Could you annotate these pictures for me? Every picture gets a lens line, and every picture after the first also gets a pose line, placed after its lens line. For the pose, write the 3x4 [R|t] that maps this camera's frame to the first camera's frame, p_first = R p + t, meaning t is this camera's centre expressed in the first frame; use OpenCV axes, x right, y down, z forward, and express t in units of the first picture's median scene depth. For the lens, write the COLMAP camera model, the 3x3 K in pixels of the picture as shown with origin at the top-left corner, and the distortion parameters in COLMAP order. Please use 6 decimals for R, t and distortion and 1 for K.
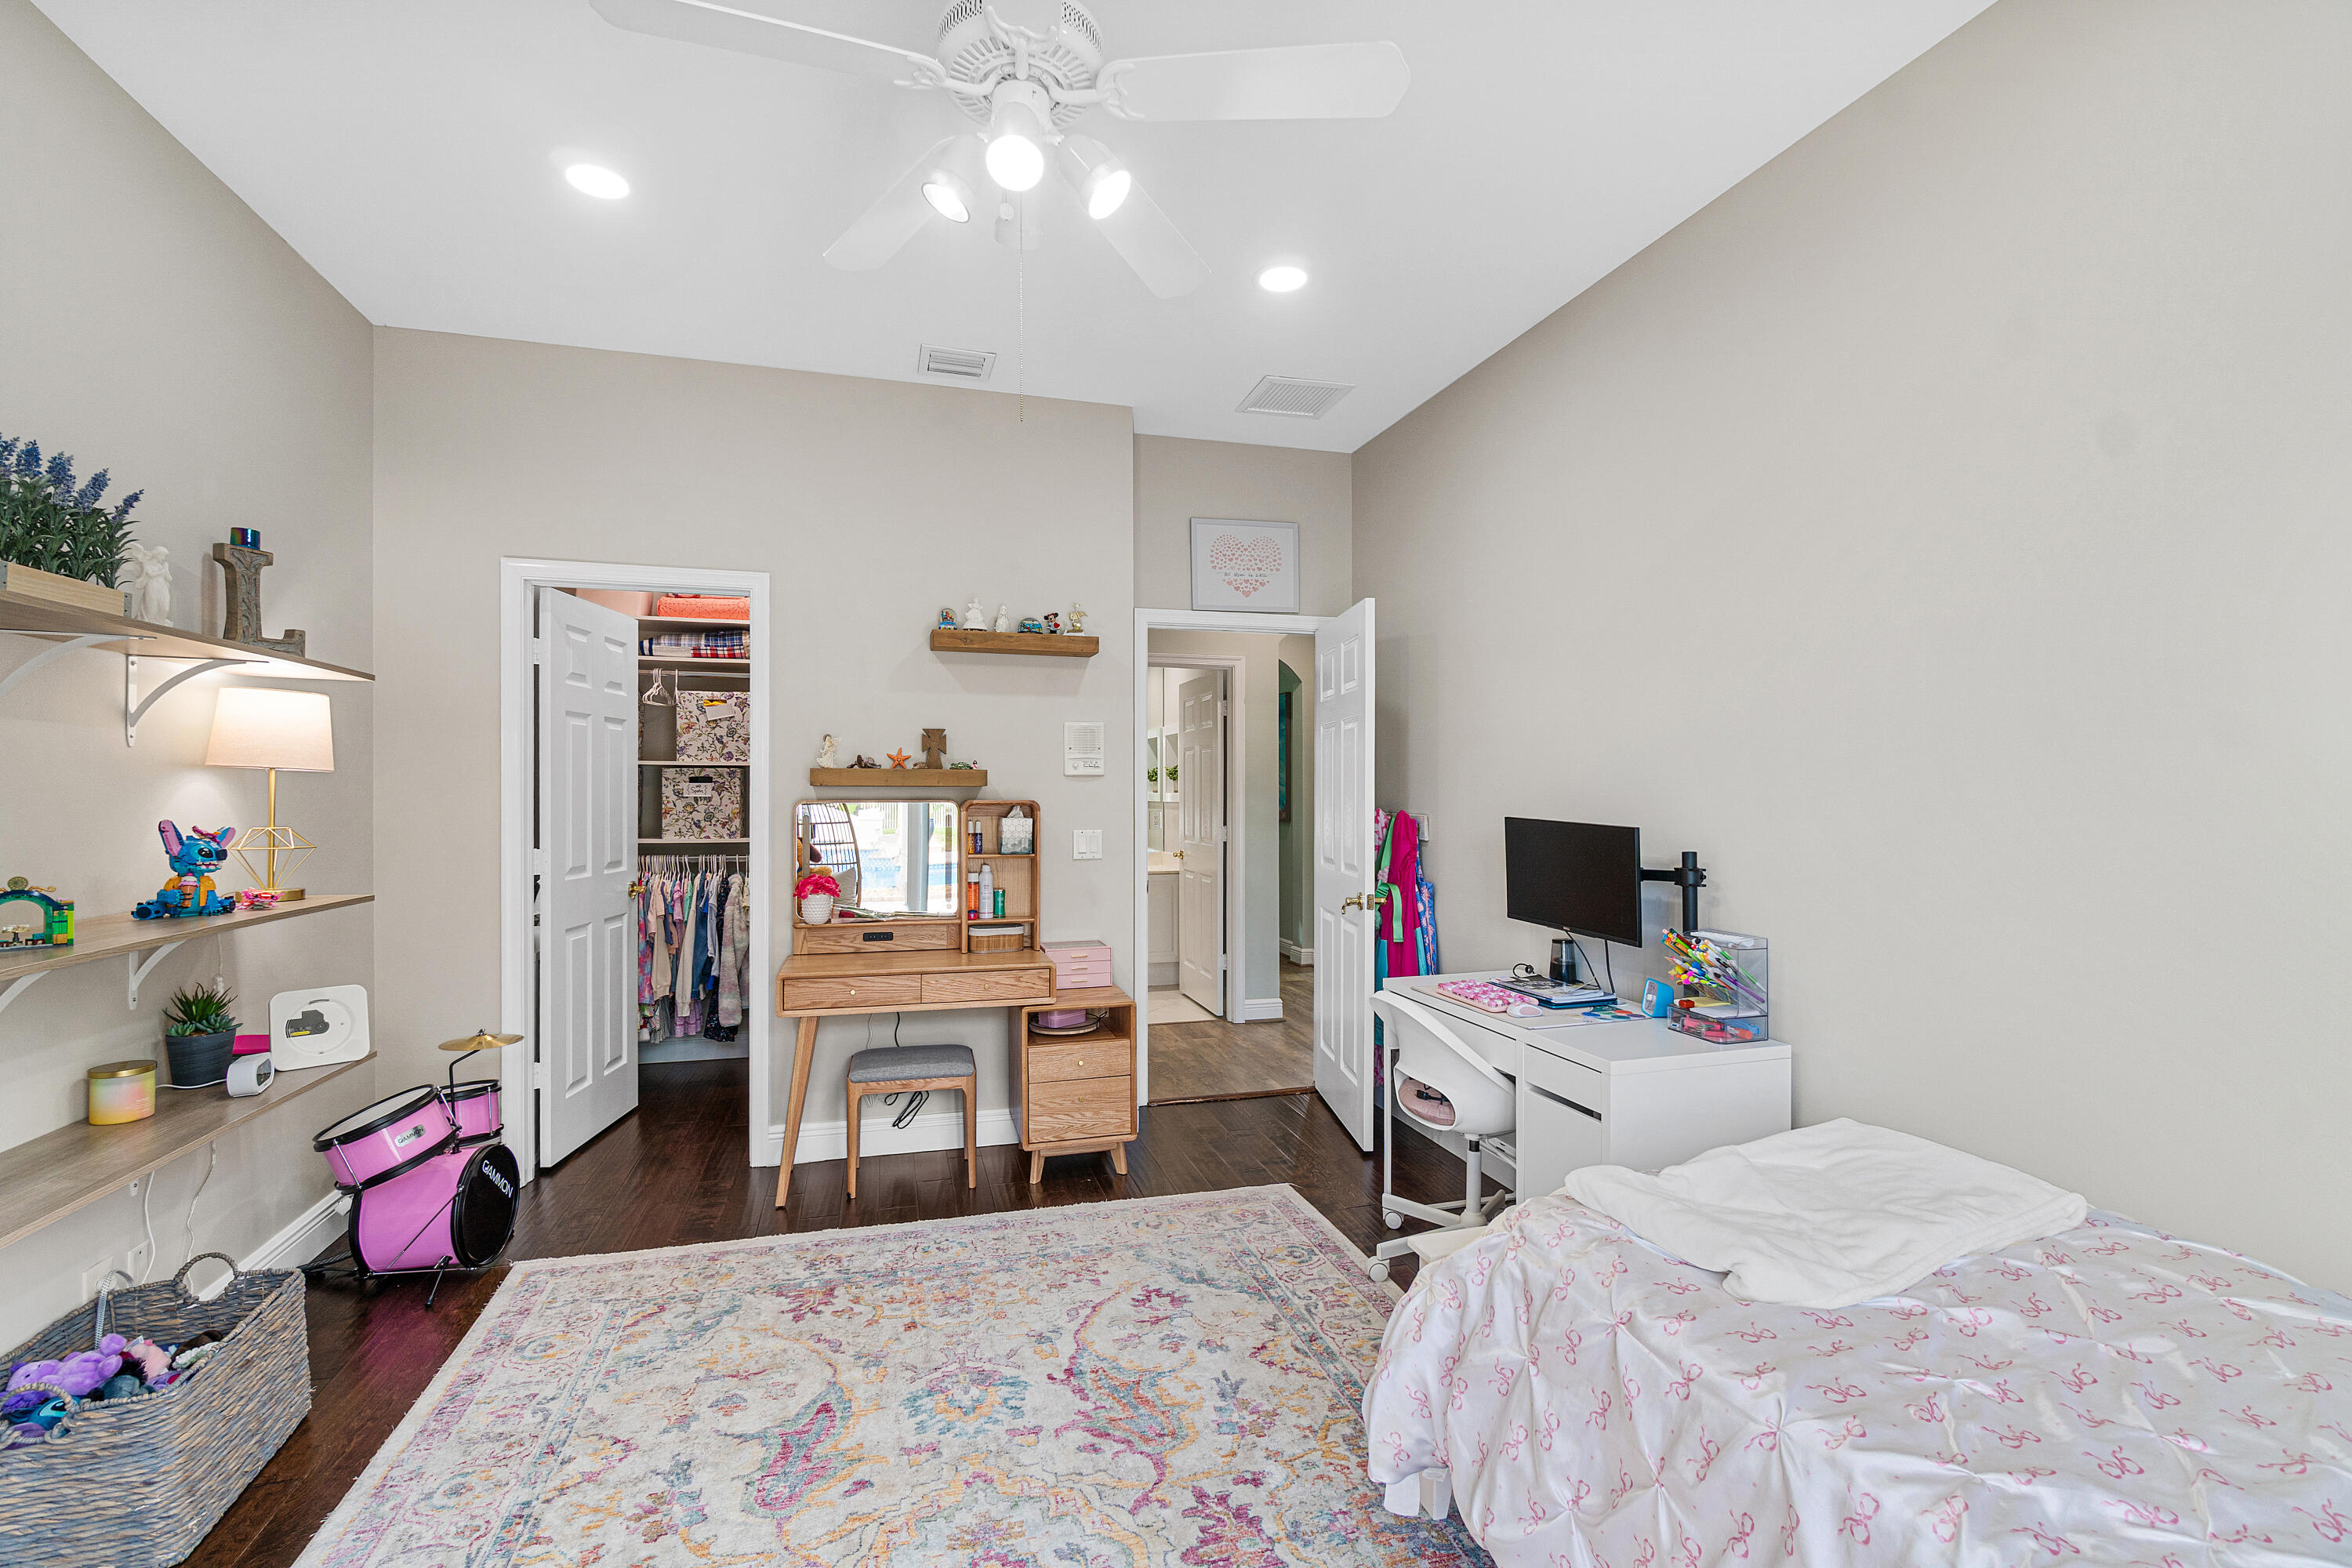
lens RADIAL K [[1042.5, 0, 1168.3], [0, 1042.5, 772.1], [0, 0, 1]] dist [-0.002400, 0.000176]
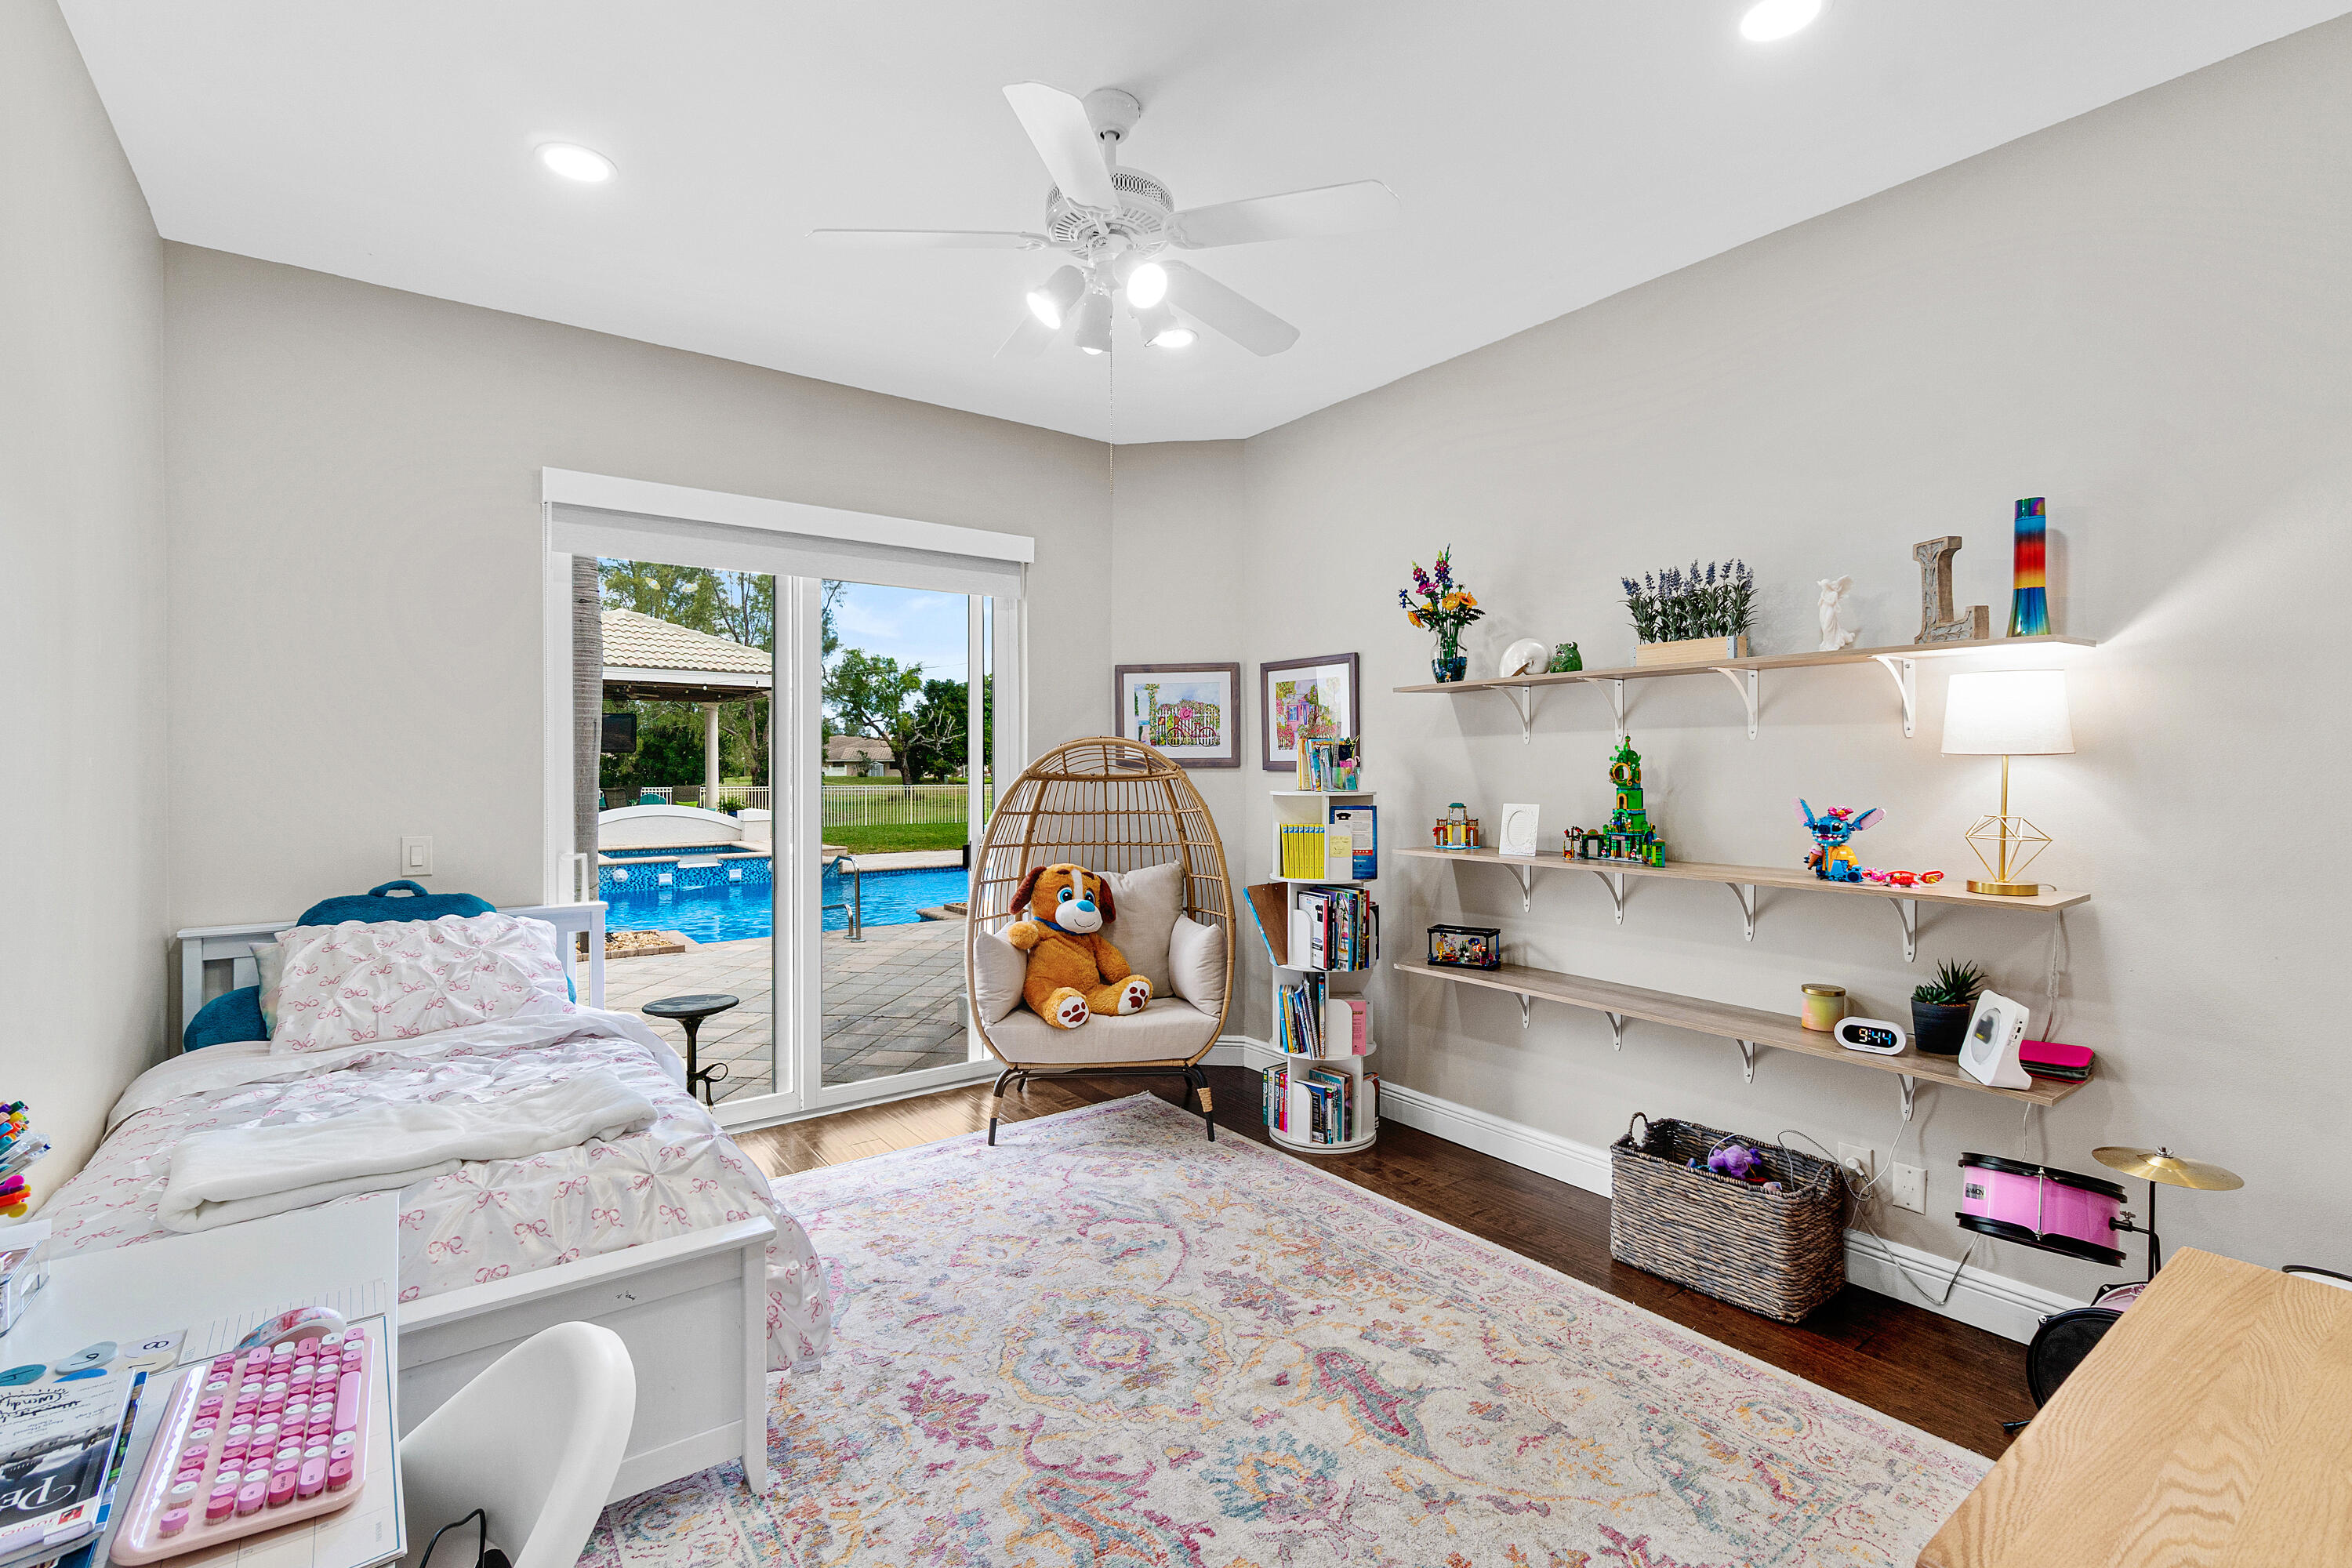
lens RADIAL K [[1042.5, 0, 1168.3], [0, 1042.5, 772.1], [0, 0, 1]] dist [-0.002400, 0.000176]
pose [[-0.936074, 0.007003, -0.351734, 0.210857], [0.006742, 0.999975, 0.001968, 0.006807], [0.351739, -0.000529, -0.936098, 1.937331]]
